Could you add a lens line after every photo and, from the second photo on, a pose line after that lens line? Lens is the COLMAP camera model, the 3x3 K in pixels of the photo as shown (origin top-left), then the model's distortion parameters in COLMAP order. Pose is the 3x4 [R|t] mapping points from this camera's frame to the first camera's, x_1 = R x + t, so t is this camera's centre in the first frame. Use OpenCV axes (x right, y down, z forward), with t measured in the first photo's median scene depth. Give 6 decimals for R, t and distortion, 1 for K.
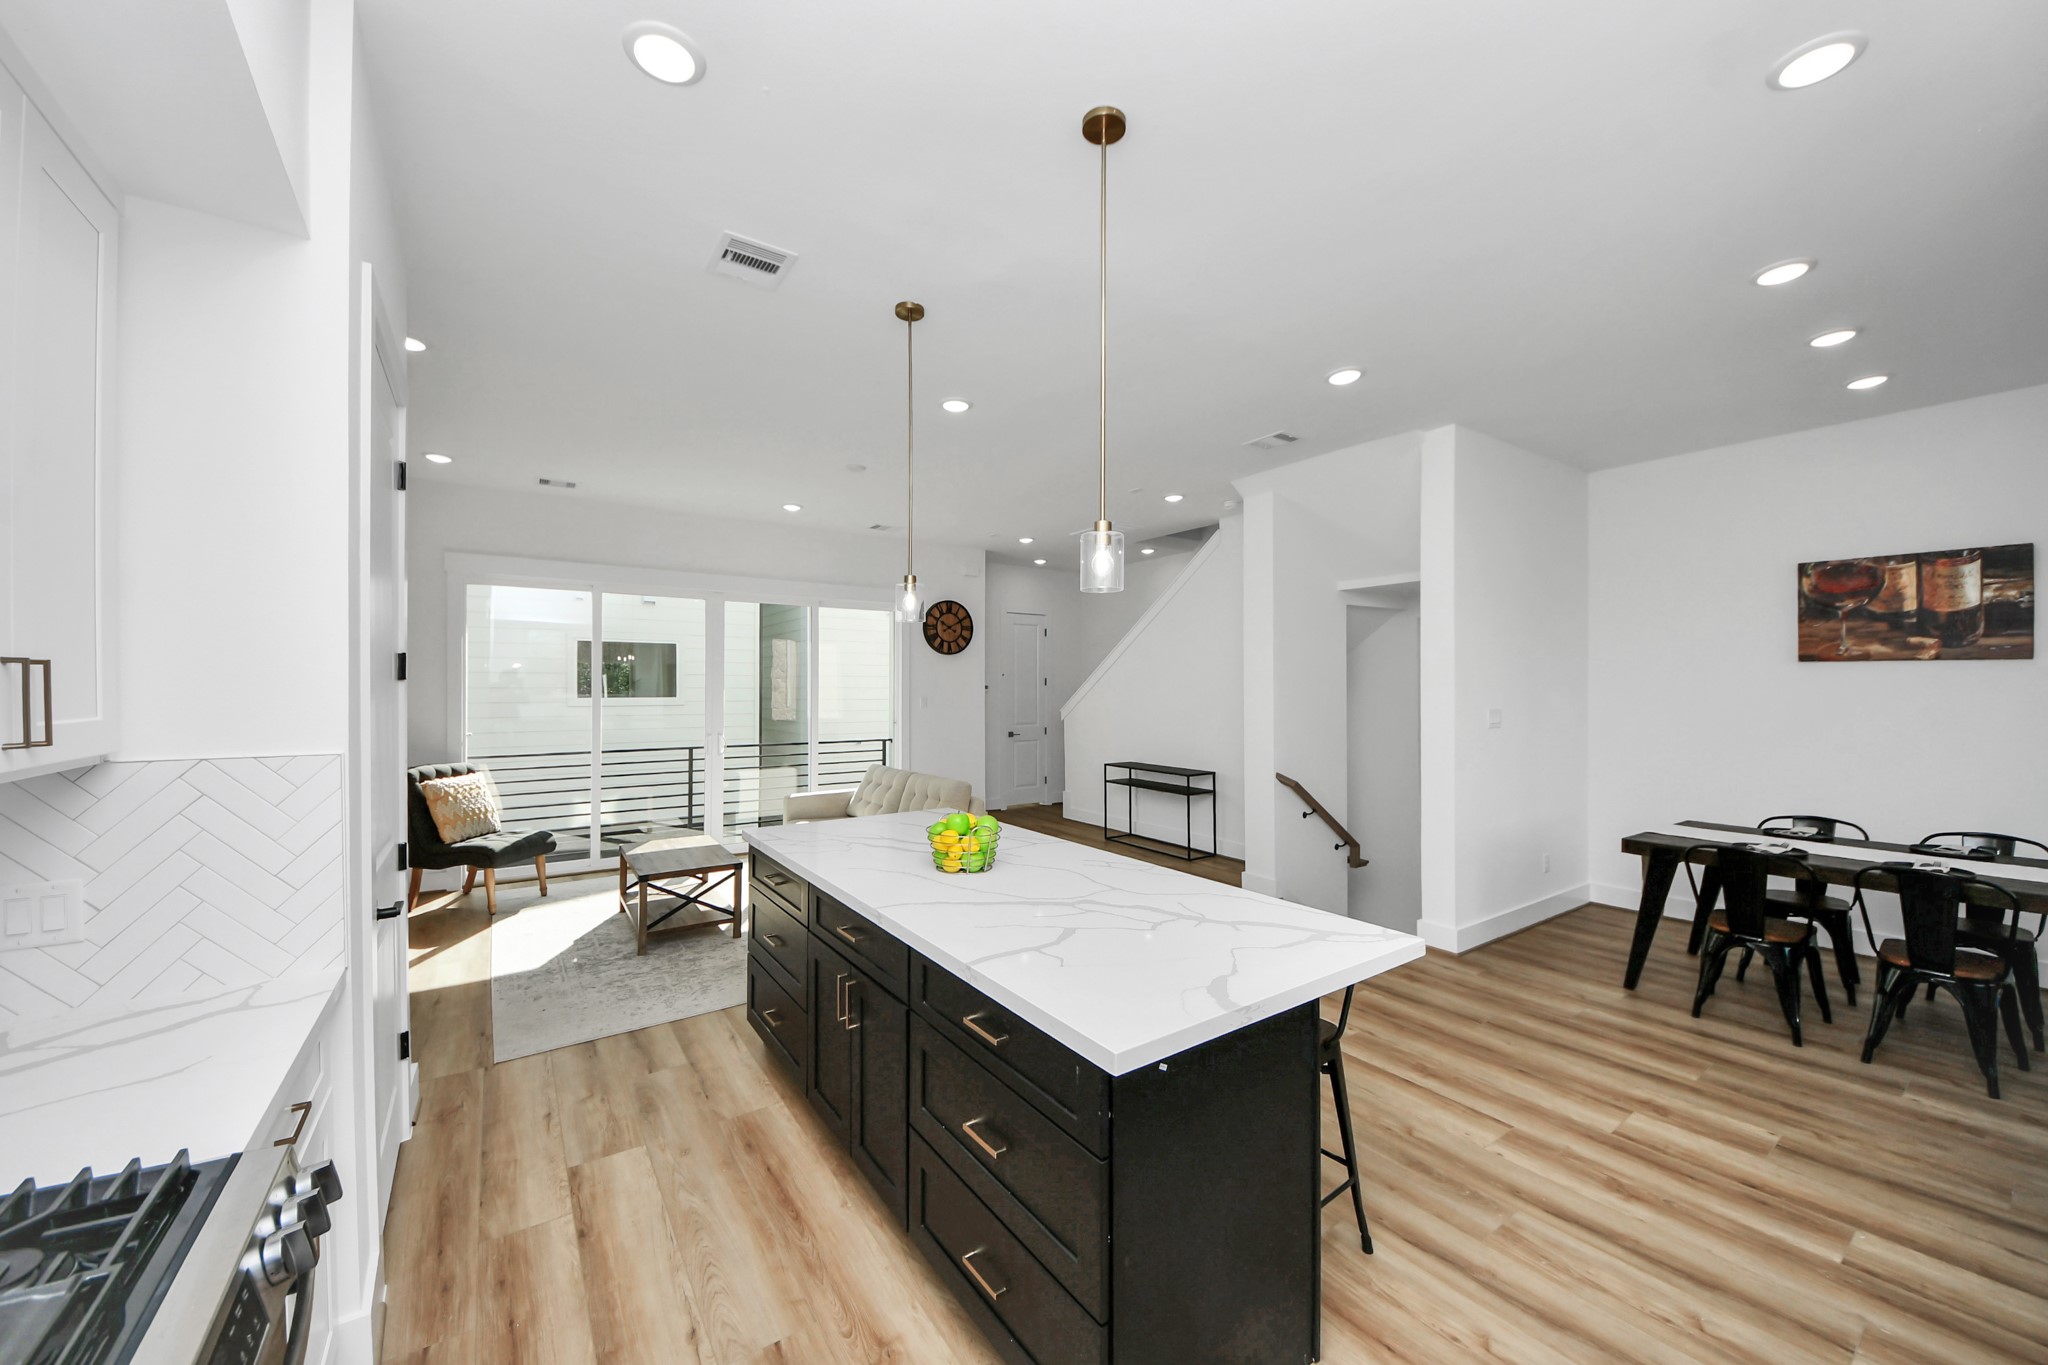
lens RADIAL K [[748.7, 0, 1018.2], [0, 748.7, 683.5], [0, 0, 1]] dist [0.028622, -0.015694]
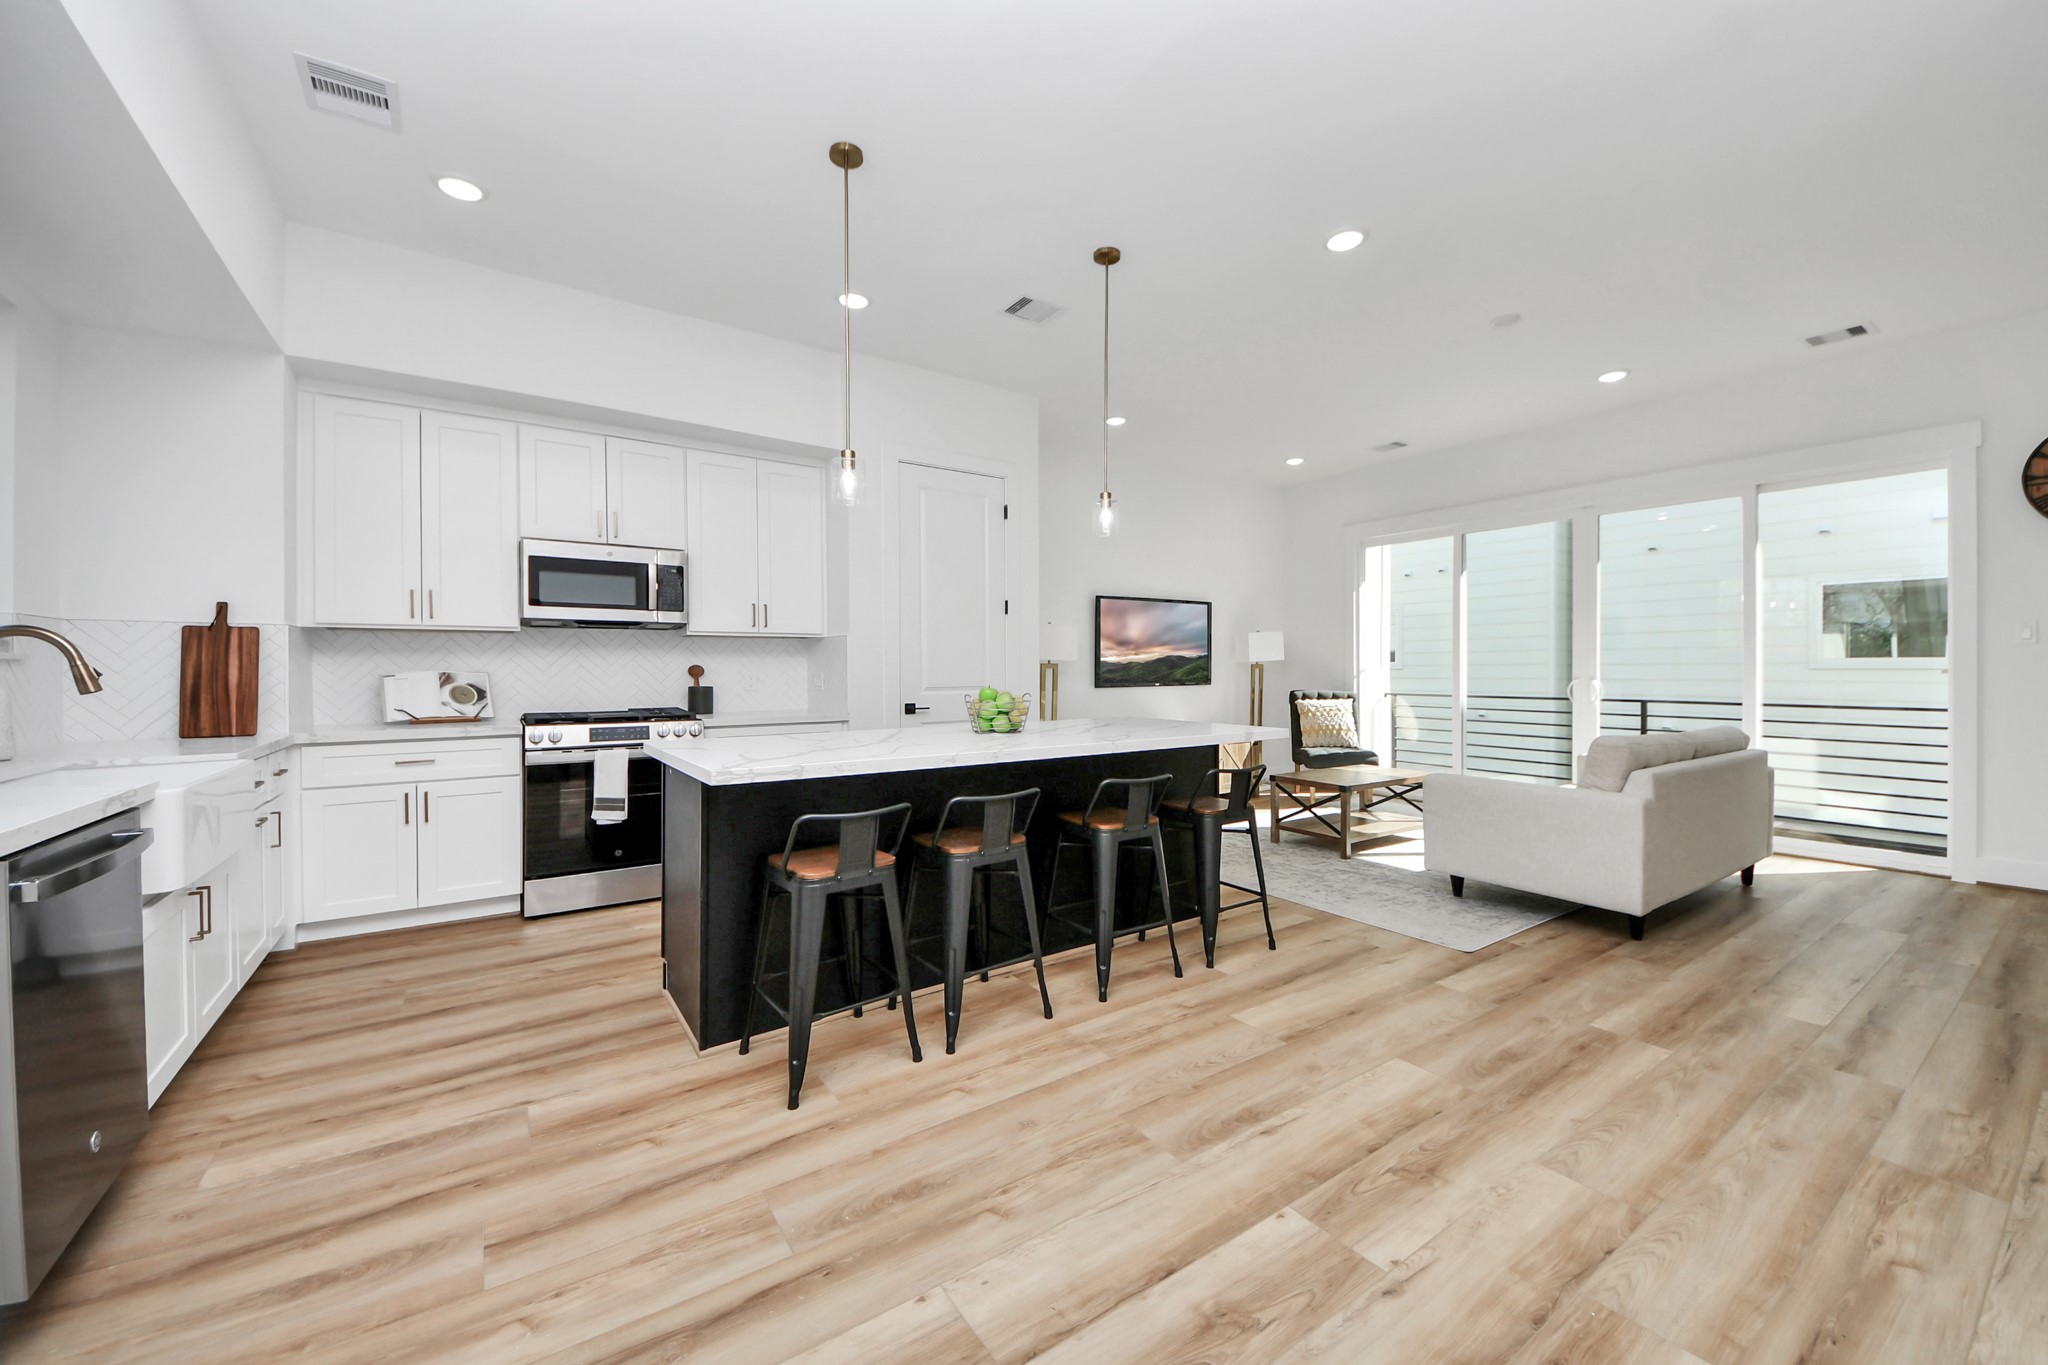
lens RADIAL K [[729.4, 0, 1026.8], [0, 729.4, 658.5], [0, 0, 1]] dist [0.060208, -0.028886]
pose [[0.037365, -0.007831, -0.999271, 0.713598], [0.008296, 0.999937, -0.007526, 0.082556], [0.999267, -0.008009, 0.037427, 0.626538]]
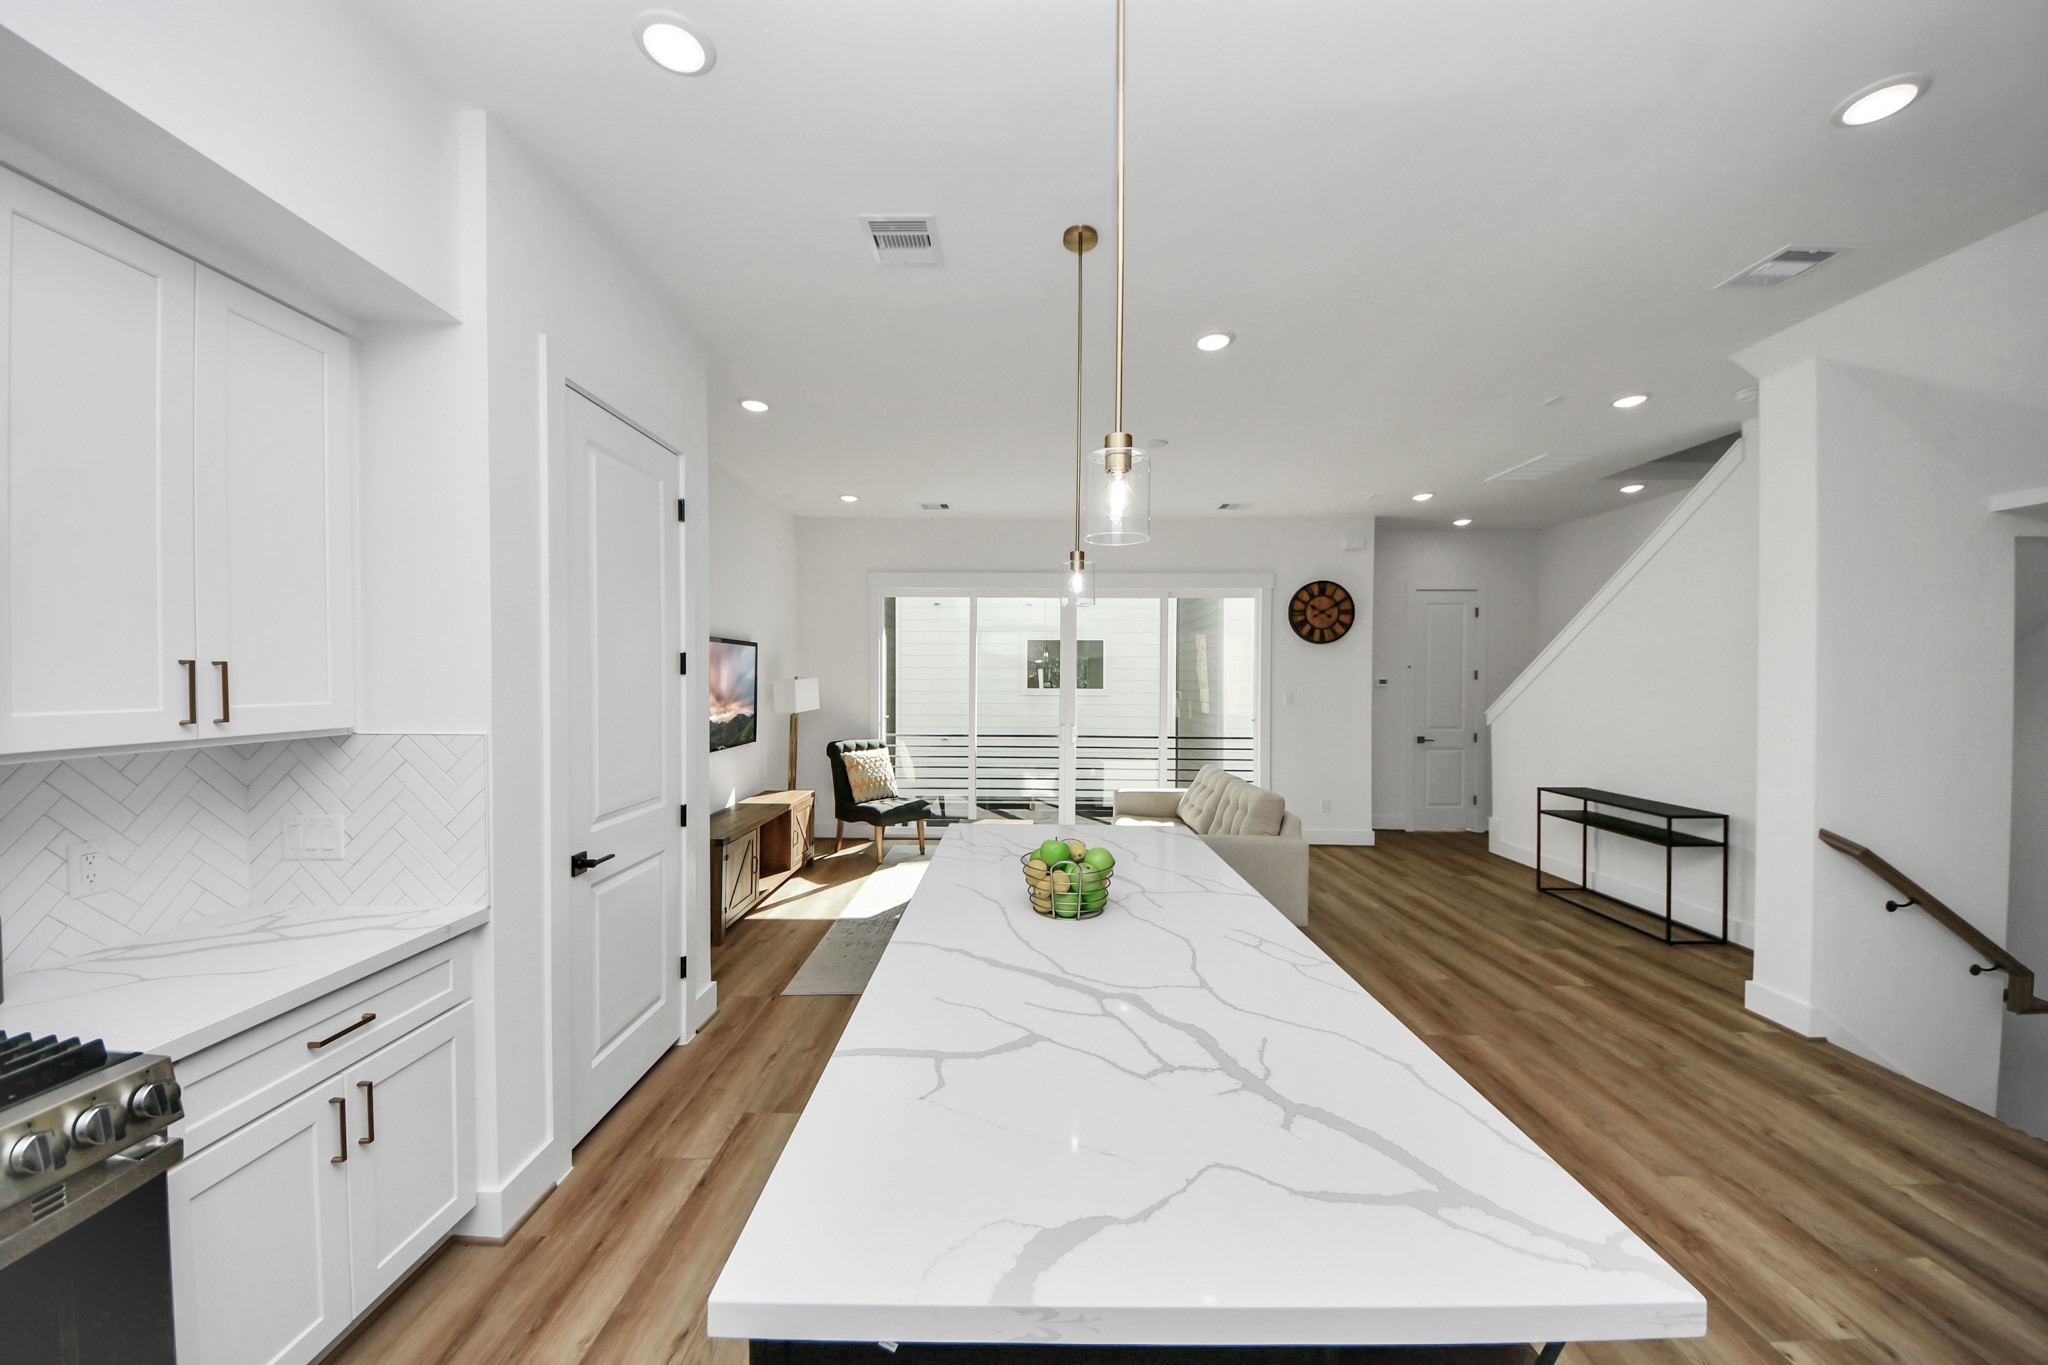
lens RADIAL K [[729.7, 0, 1003.7], [0, 729.7, 686.0], [0, 0, 1]] dist [0.026126, -0.015846]
pose [[0.817660, 0.010480, -0.575607, 0.196076], [-0.002478, 0.999889, 0.014685, -0.002510], [0.575697, -0.010581, 0.817595, 0.200880]]
